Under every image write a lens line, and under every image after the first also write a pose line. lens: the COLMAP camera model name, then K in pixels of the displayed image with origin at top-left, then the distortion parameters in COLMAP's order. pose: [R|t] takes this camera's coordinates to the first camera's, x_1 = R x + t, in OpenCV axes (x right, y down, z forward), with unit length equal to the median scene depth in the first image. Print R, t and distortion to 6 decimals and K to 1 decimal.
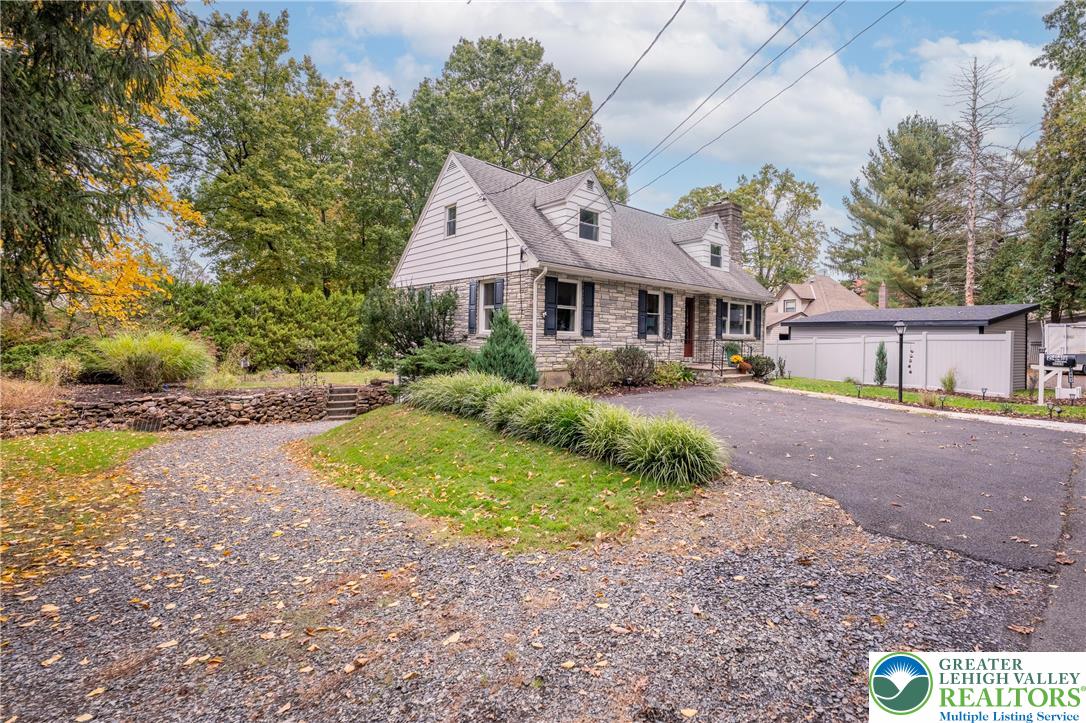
lens RADIAL K [[474.4, 0, 584.9], [0, 474.4, 335.1], [0, 0, 1]] dist [-0.001193, -0.000187]
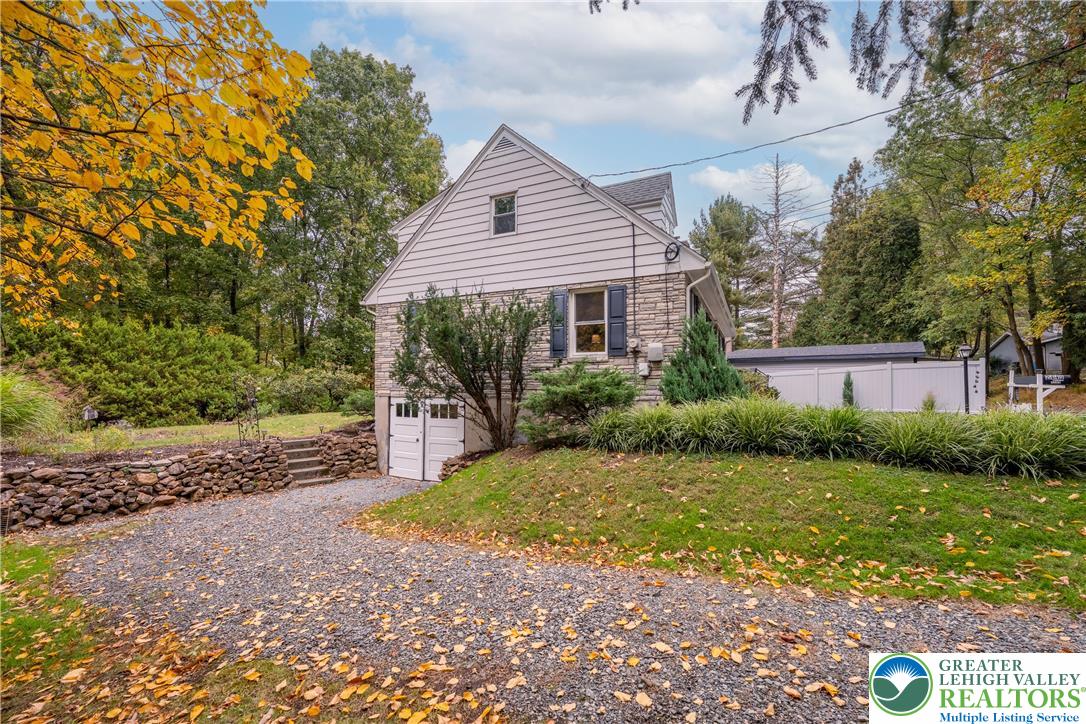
lens RADIAL K [[445.3, 0, 544.0], [0, 445.3, 377.8], [0, 0, 1]] dist [-0.003429, -0.000250]
pose [[0.944601, -0.009739, 0.328076, -0.442962], [0.013861, 0.999852, -0.010228, 0.033093], [-0.327928, 0.014209, 0.944596, 0.282679]]
